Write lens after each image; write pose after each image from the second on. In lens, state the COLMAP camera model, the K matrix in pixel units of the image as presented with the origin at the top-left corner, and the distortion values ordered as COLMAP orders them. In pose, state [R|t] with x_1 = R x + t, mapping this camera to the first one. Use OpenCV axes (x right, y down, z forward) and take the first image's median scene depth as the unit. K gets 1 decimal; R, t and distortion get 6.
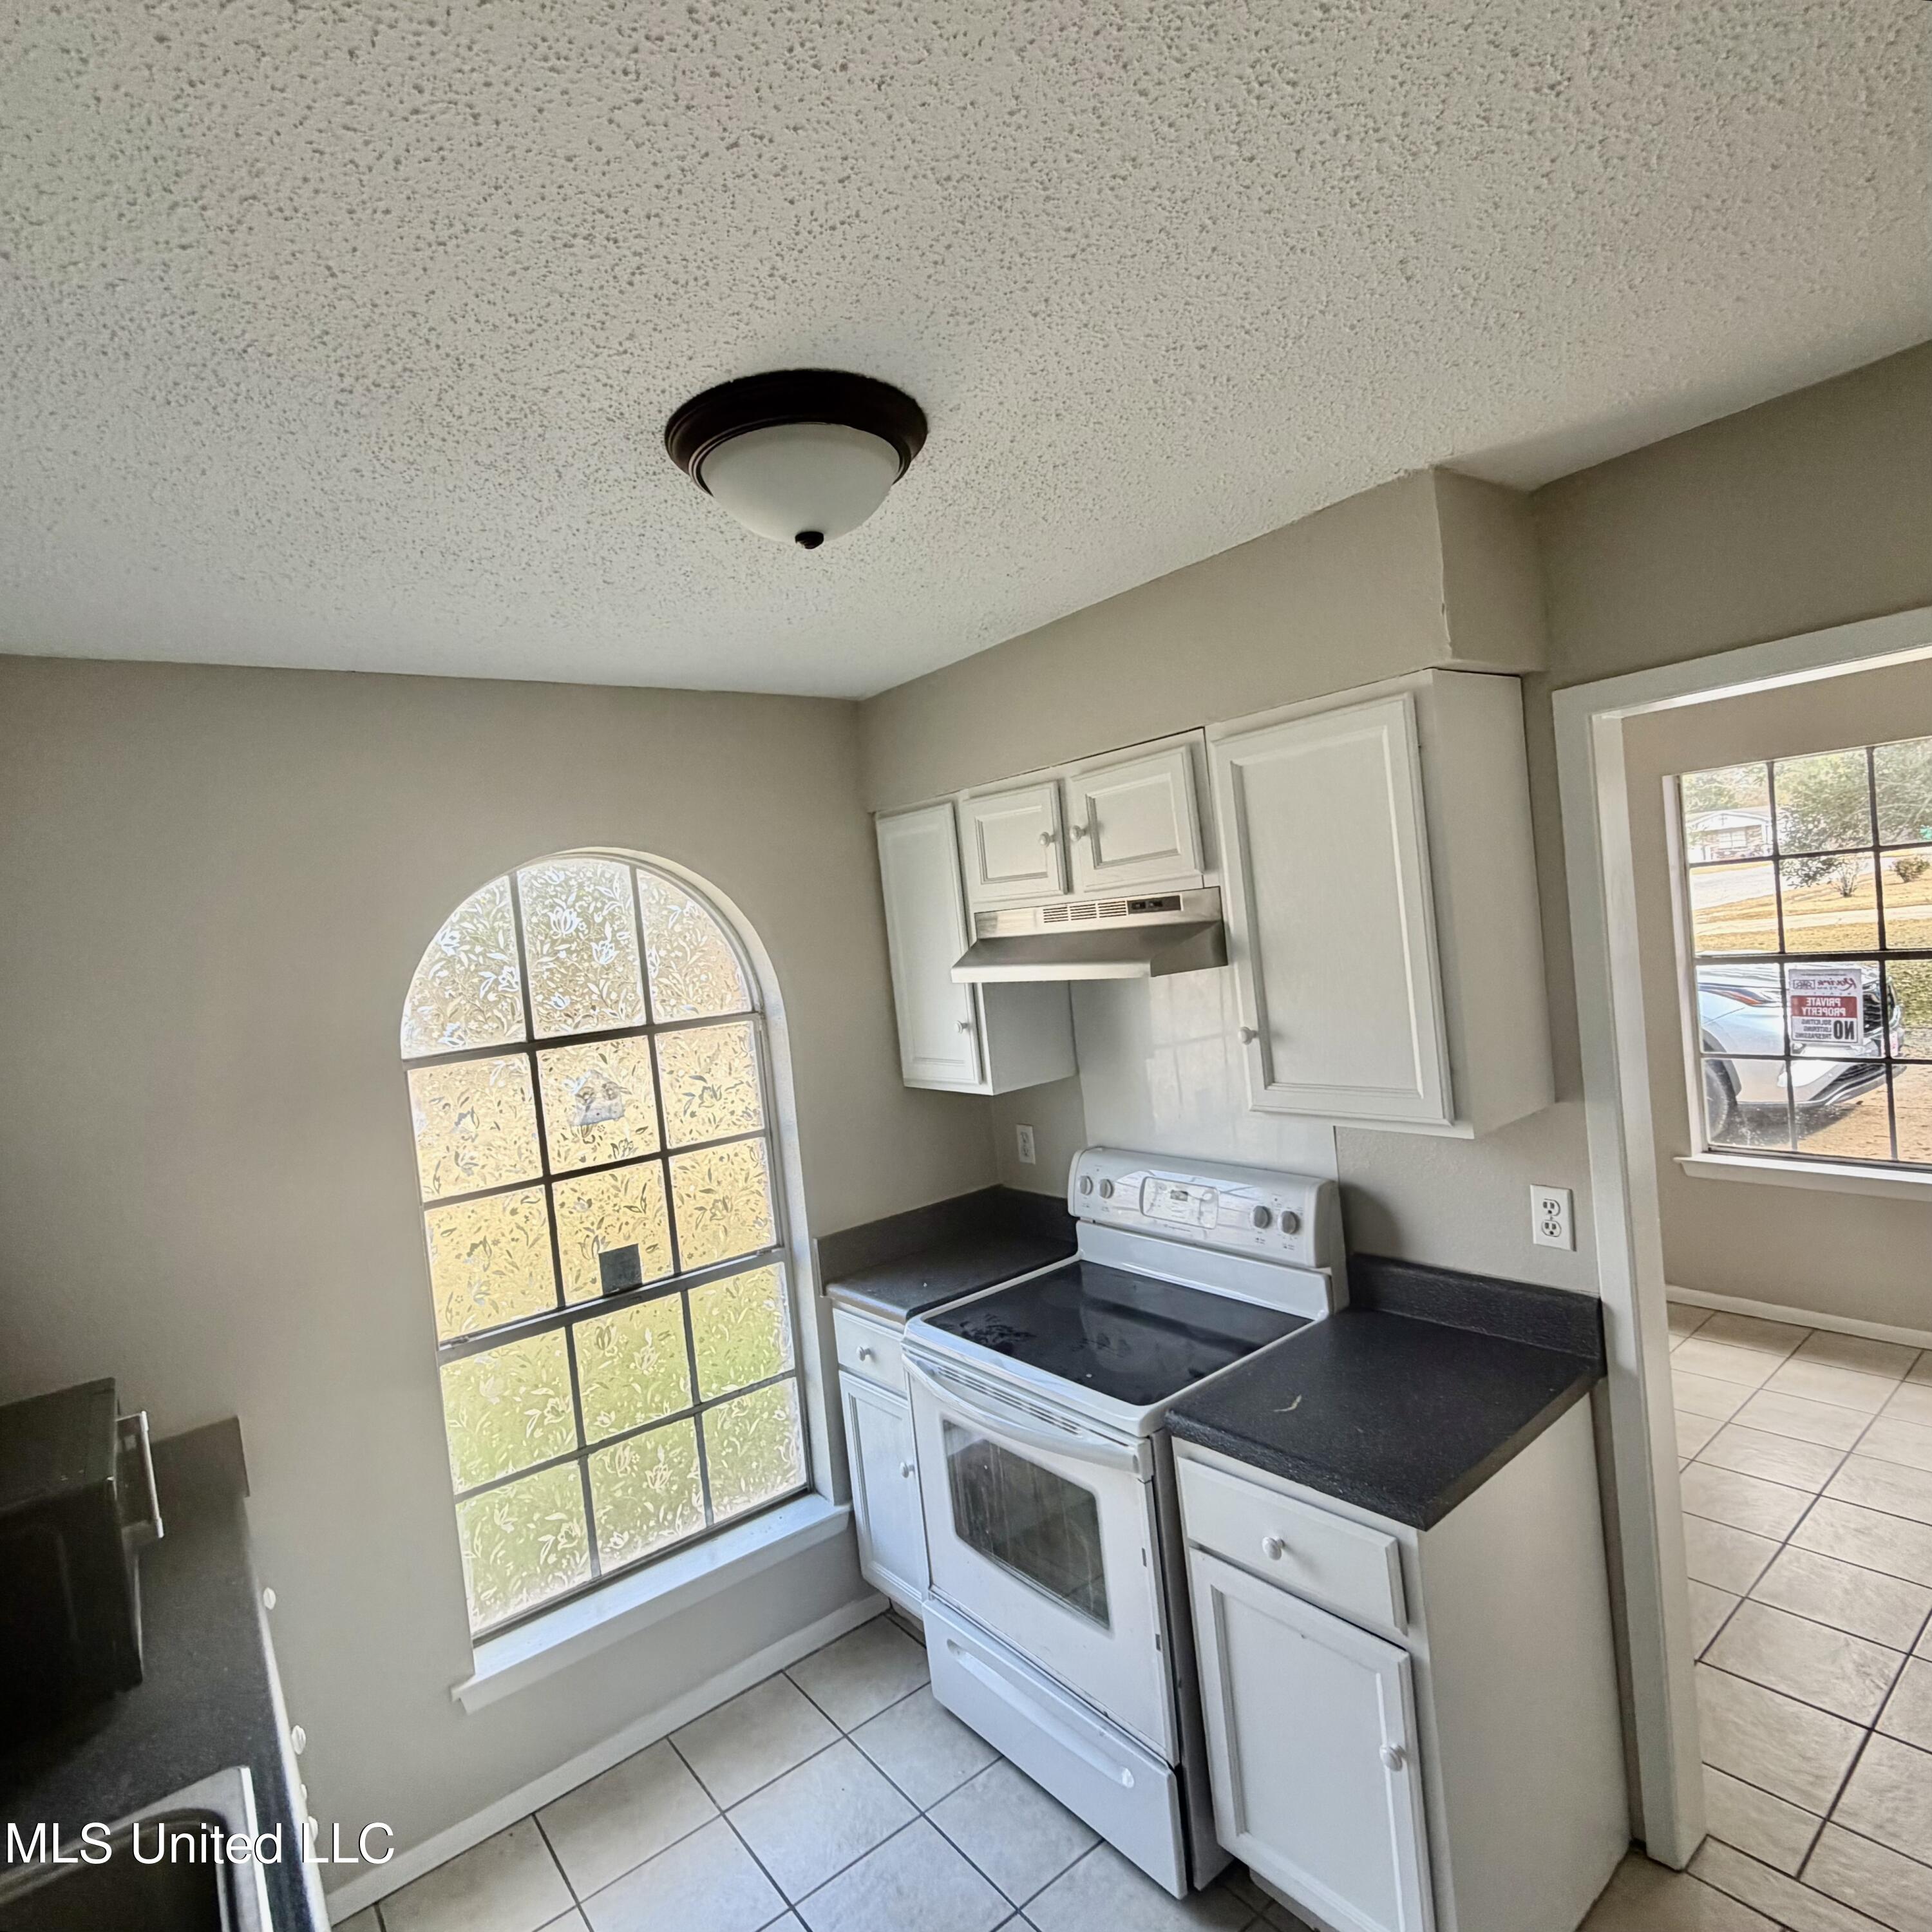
lens RADIAL K [[1095.7, 0, 957.8], [0, 1095.7, 967.4], [0, 0, 1]] dist [-0.001620, 0.001550]
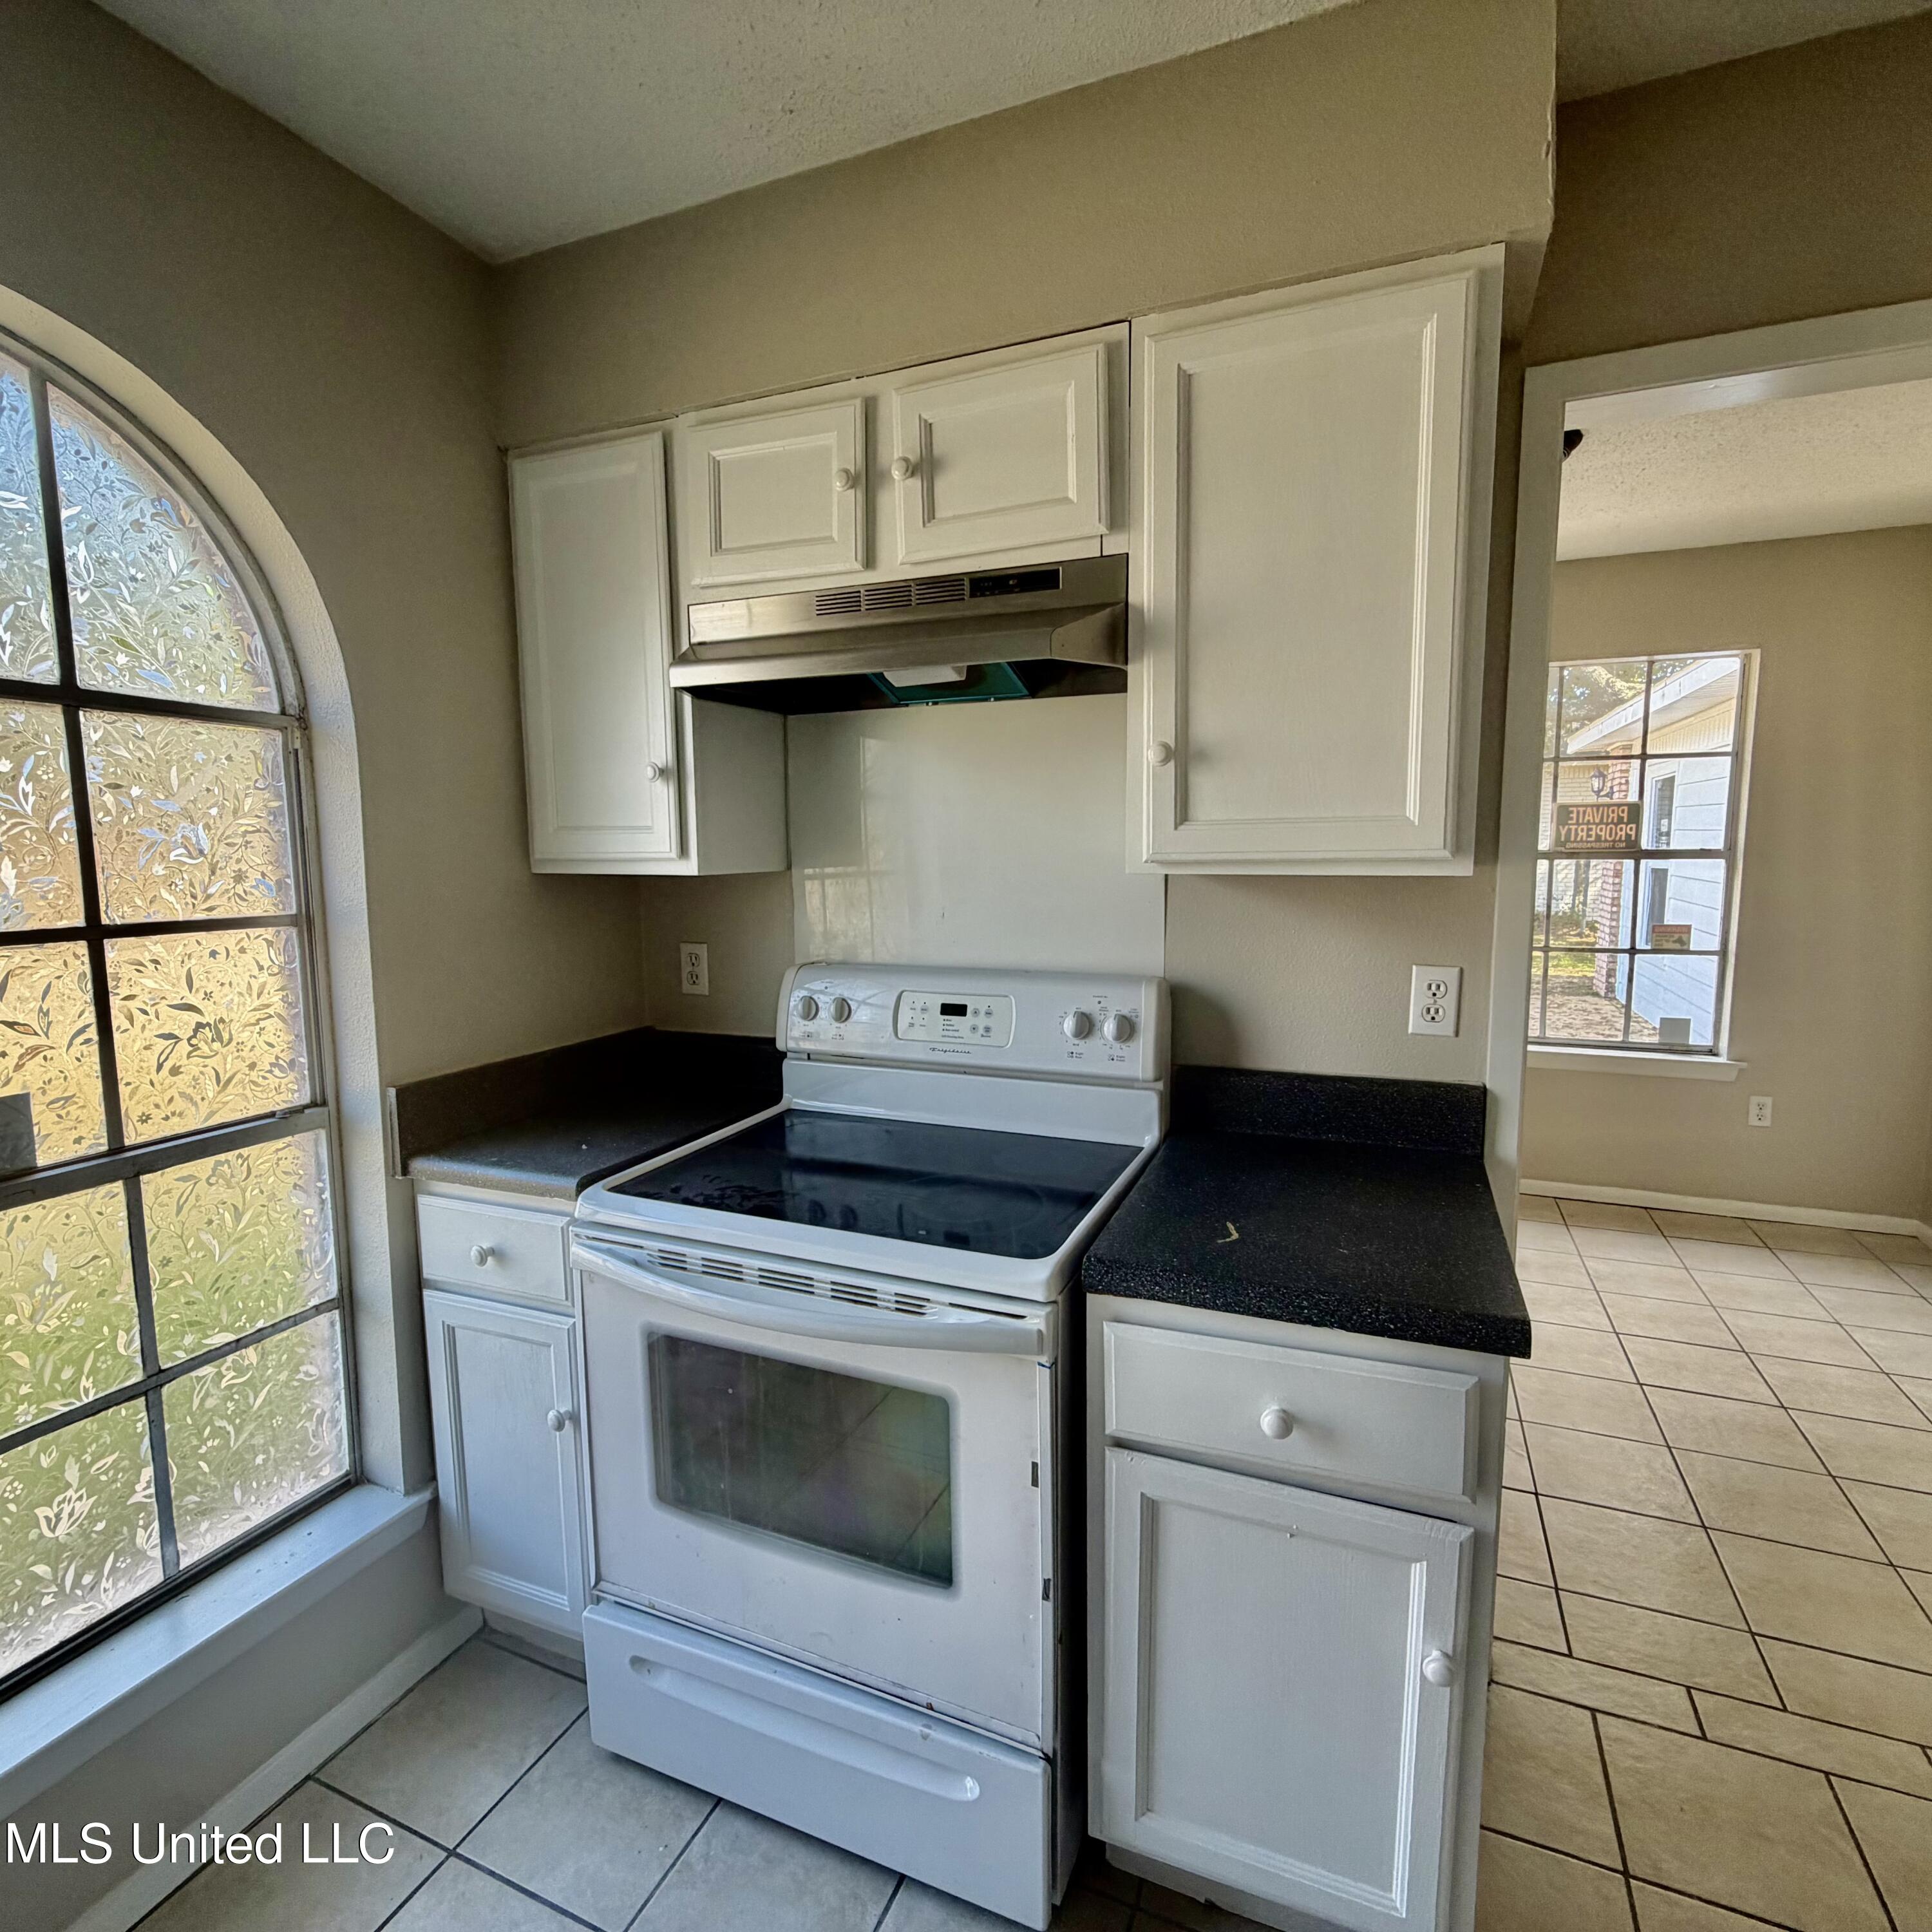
lens RADIAL K [[1023.5, 0, 955.3], [0, 1023.5, 969.4], [0, 0, 1]] dist [0.003441, -0.001925]
pose [[0.870672, 0.037586, 0.490425, -0.155165], [-0.062073, 0.997501, 0.033751, 0.156129], [-0.487931, -0.059828, 0.870829, 0.370722]]
